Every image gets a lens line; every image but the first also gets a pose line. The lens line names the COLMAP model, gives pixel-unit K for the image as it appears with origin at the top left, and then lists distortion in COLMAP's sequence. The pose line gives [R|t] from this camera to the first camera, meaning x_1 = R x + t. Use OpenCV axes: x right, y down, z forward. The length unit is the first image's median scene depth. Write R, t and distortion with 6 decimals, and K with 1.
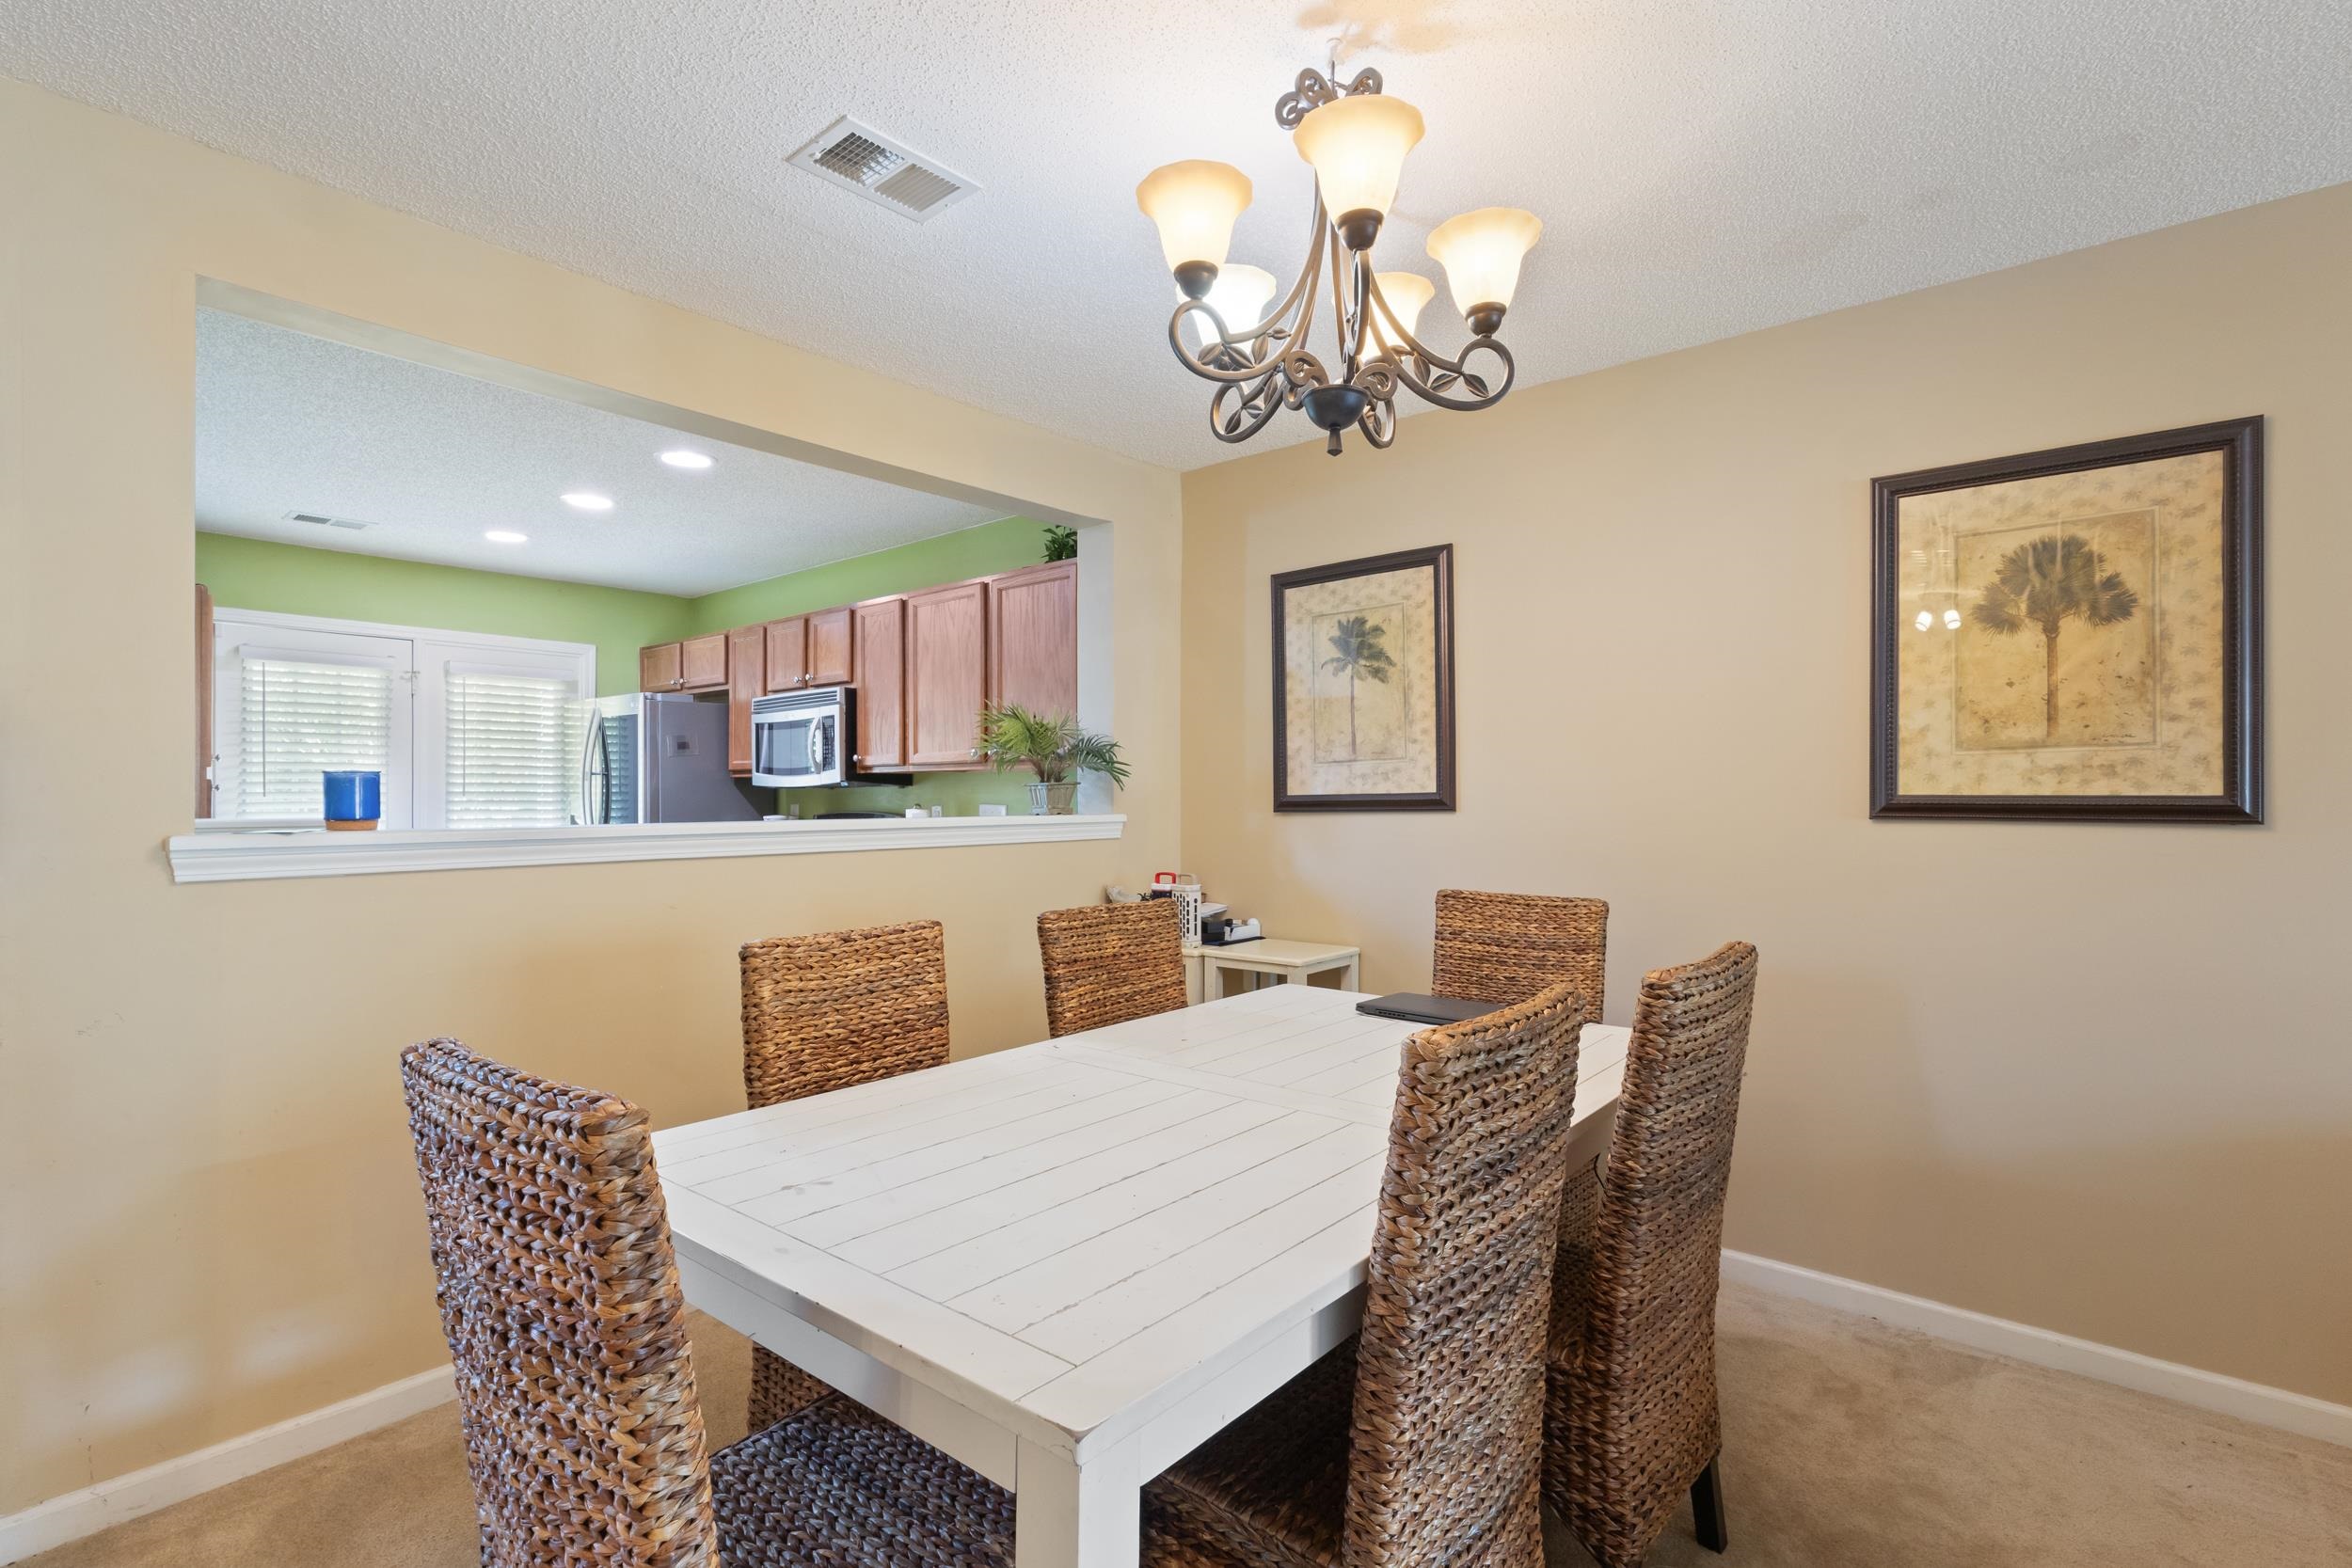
lens RADIAL K [[1102.9, 0, 1174.8], [0, 1102.9, 797.1], [0, 0, 1]] dist [0.000701, 0.009271]
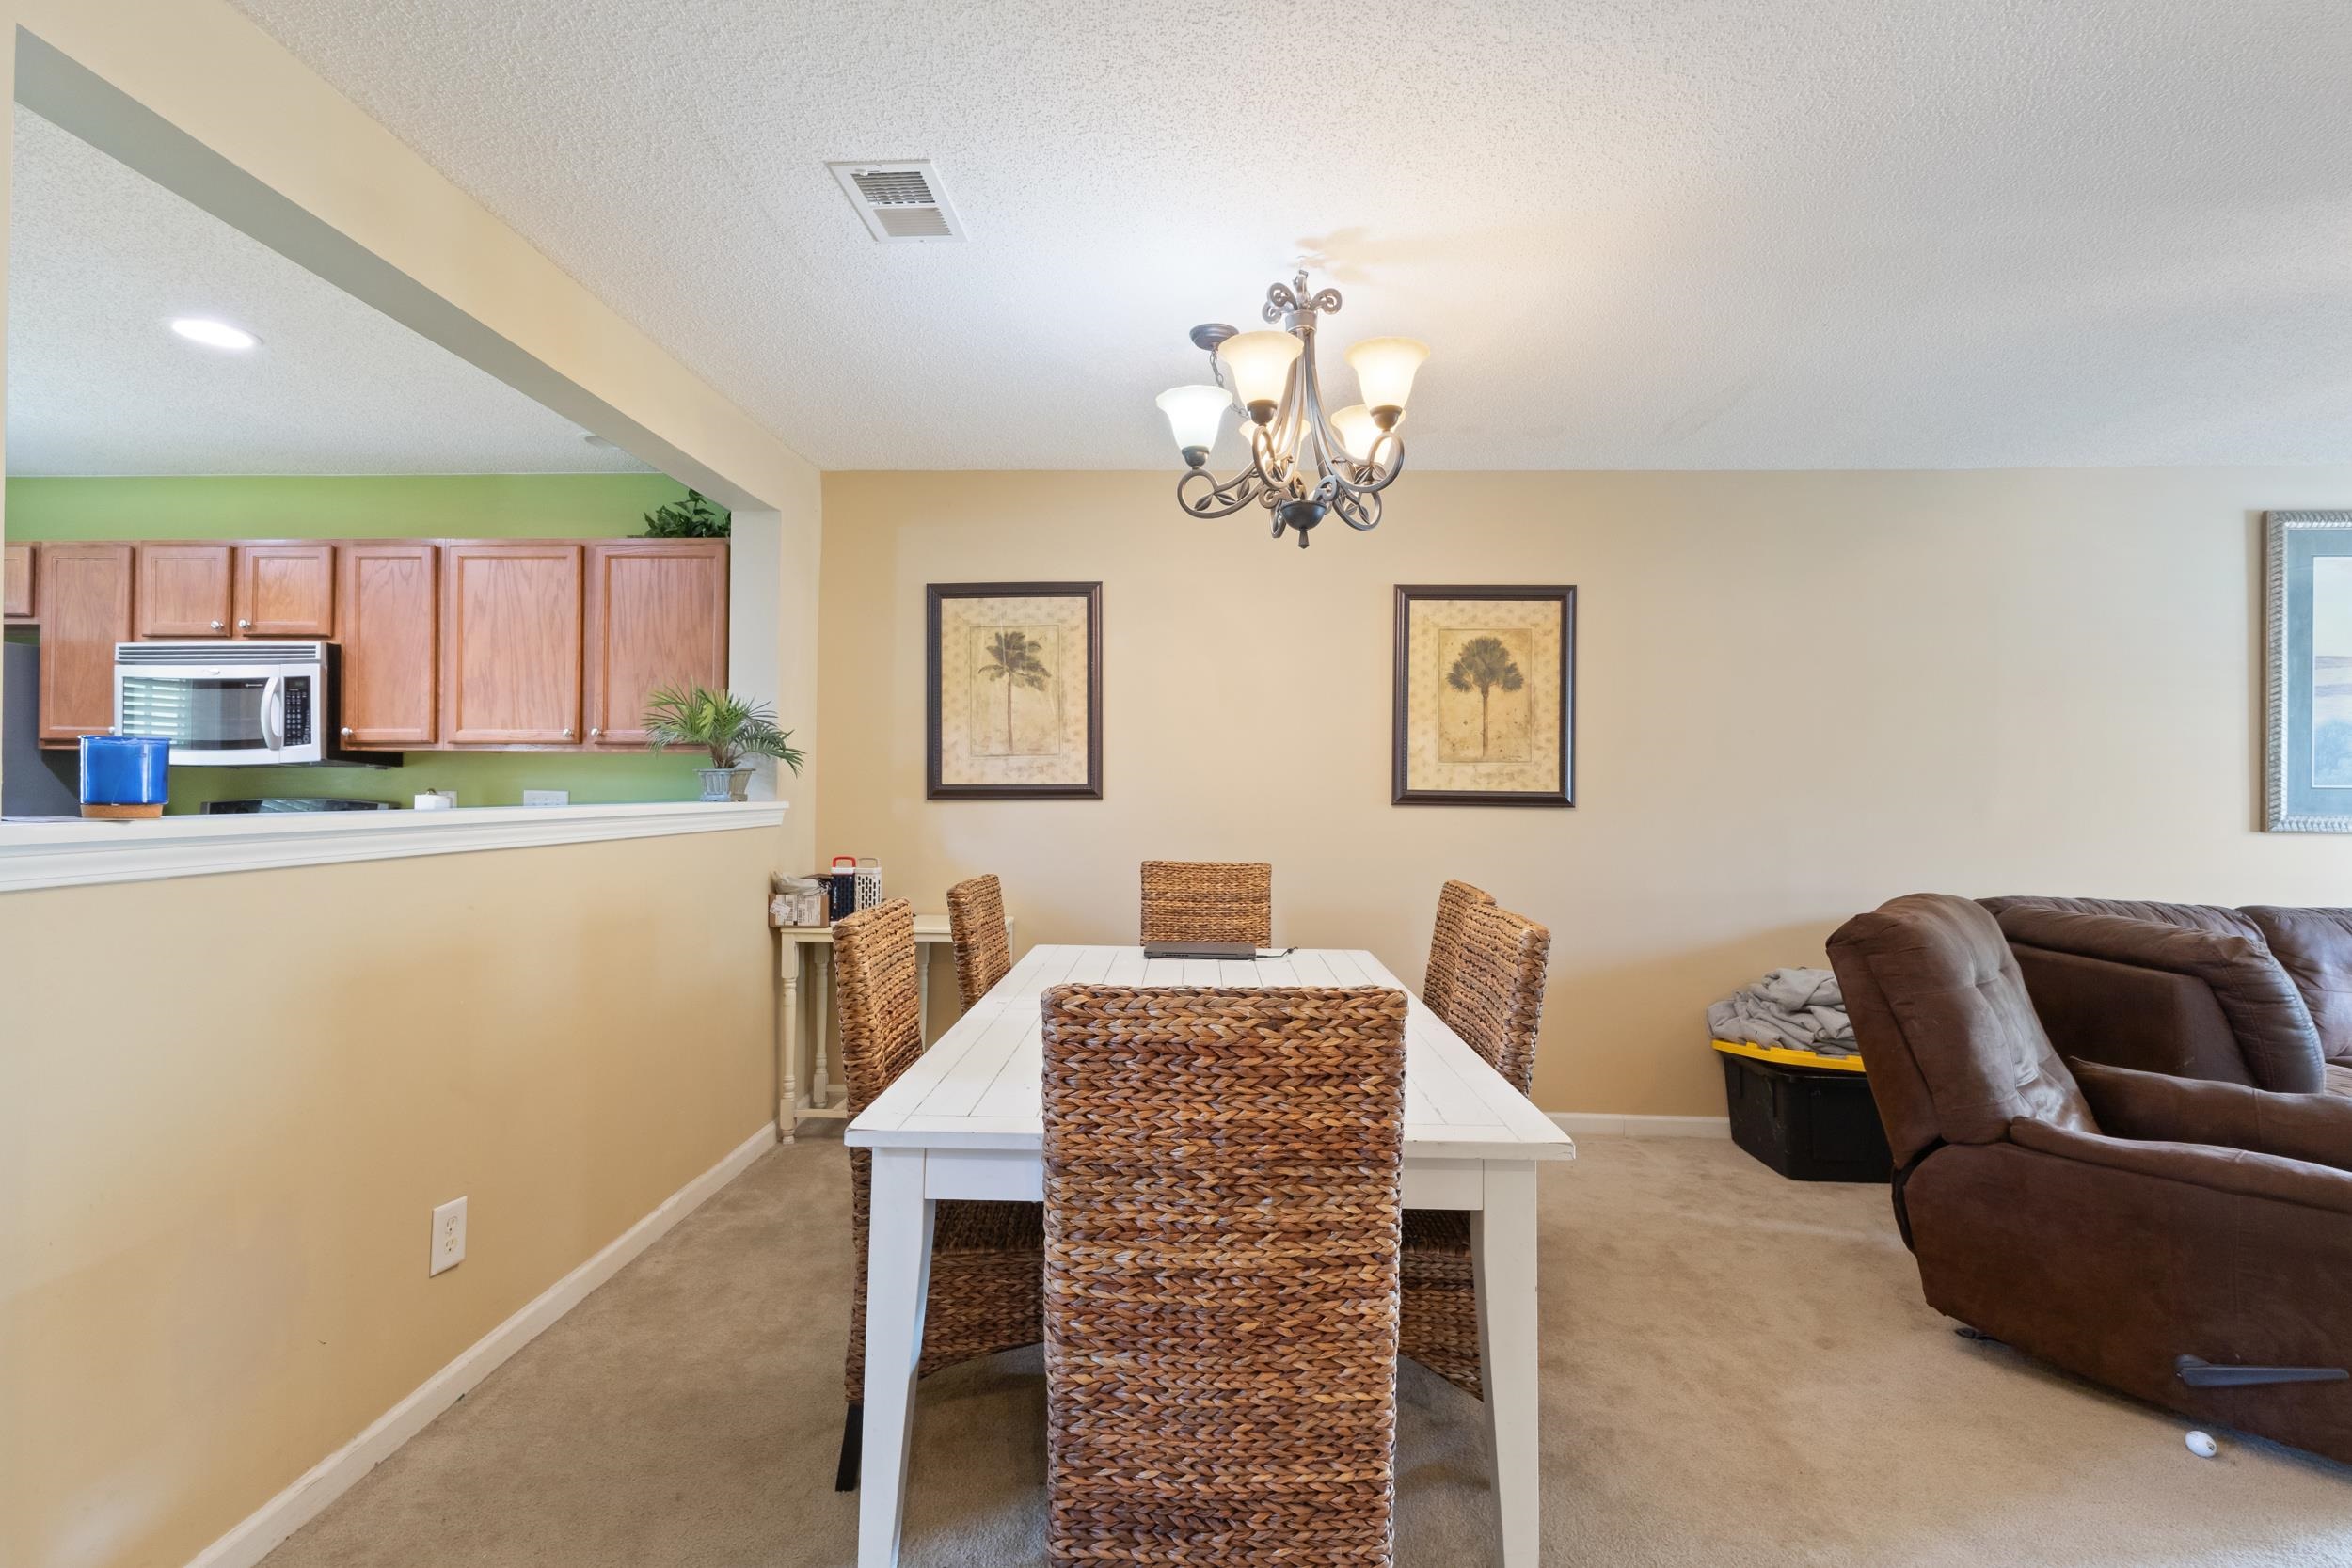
lens RADIAL K [[1082.7, 0, 1165.8], [0, 1082.7, 783.6], [0, 0, 1]] dist [0.002598, 0.001562]
pose [[0.788714, 0.012334, 0.614637, -0.419245], [-0.010595, 0.999923, -0.006470, 0.002239], [-0.614670, -0.001409, 0.788783, 0.002217]]
